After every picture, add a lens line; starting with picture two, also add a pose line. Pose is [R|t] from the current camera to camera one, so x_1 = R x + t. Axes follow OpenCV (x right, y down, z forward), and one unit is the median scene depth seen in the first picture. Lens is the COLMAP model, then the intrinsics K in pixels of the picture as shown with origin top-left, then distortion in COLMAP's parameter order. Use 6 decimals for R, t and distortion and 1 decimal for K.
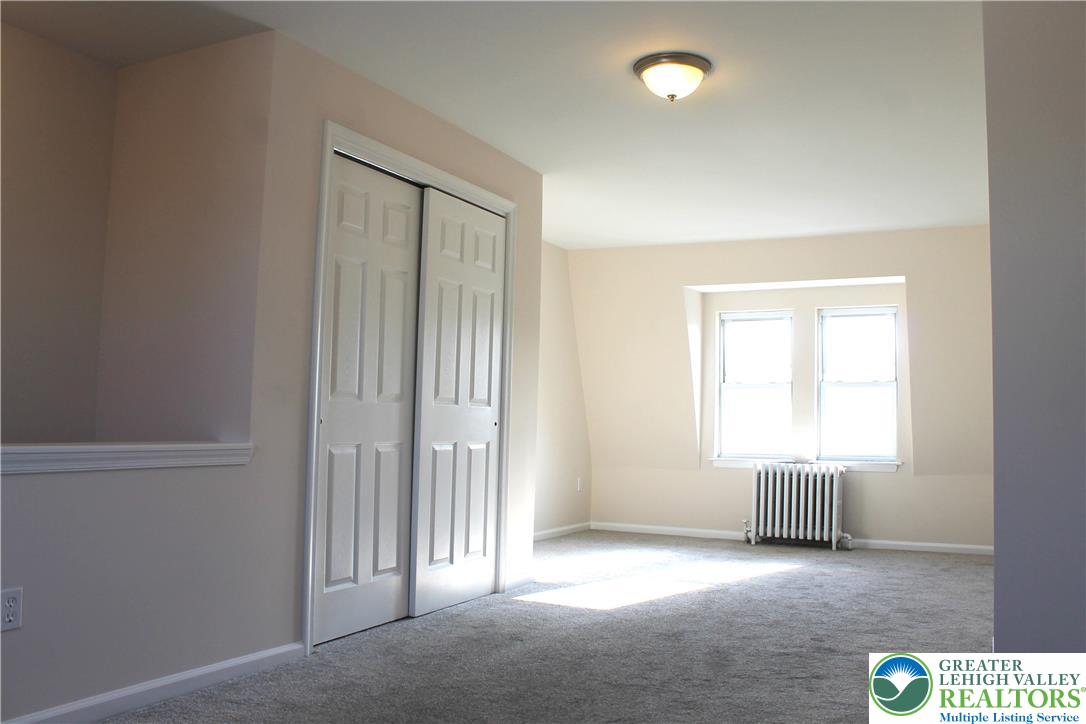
lens RADIAL K [[1037.1, 0, 543.0], [0, 1037.1, 362.0], [0, 0, 1]] dist [-0.004663, -0.001120]
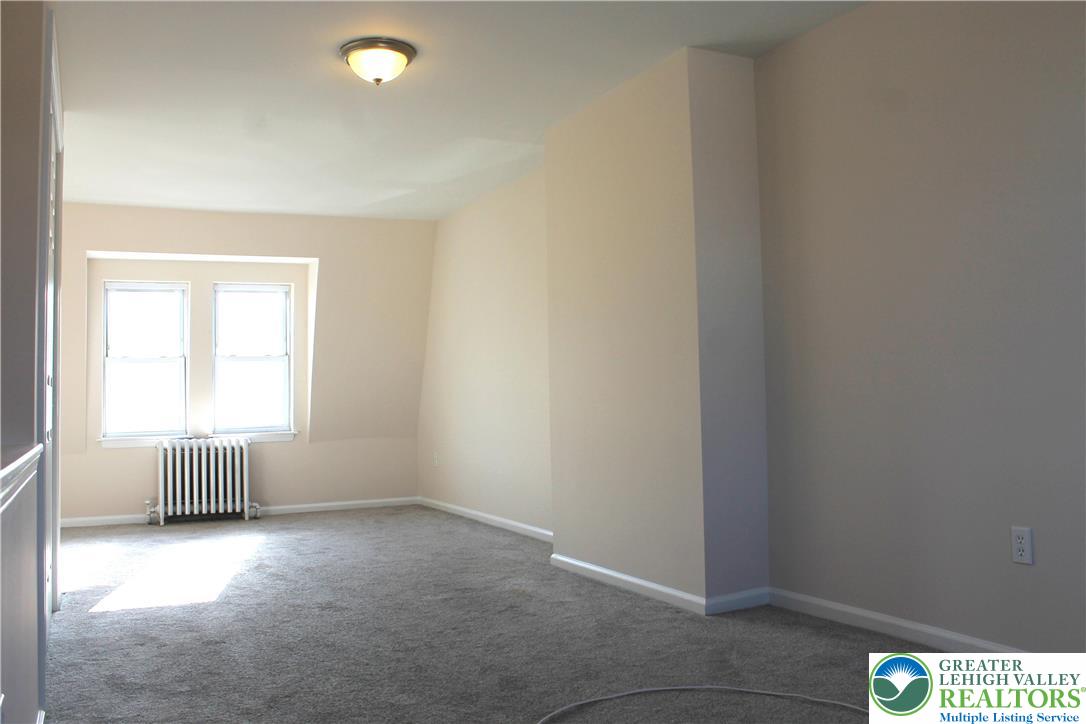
lens RADIAL K [[1037.1, 0, 543.0], [0, 1037.1, 362.0], [0, 0, 1]] dist [-0.004663, -0.001120]
pose [[0.658842, -0.001029, 0.752281, -0.289754], [-0.015489, 0.999769, 0.014933, 0.005184], [-0.752122, -0.021490, 0.658673, 0.104830]]
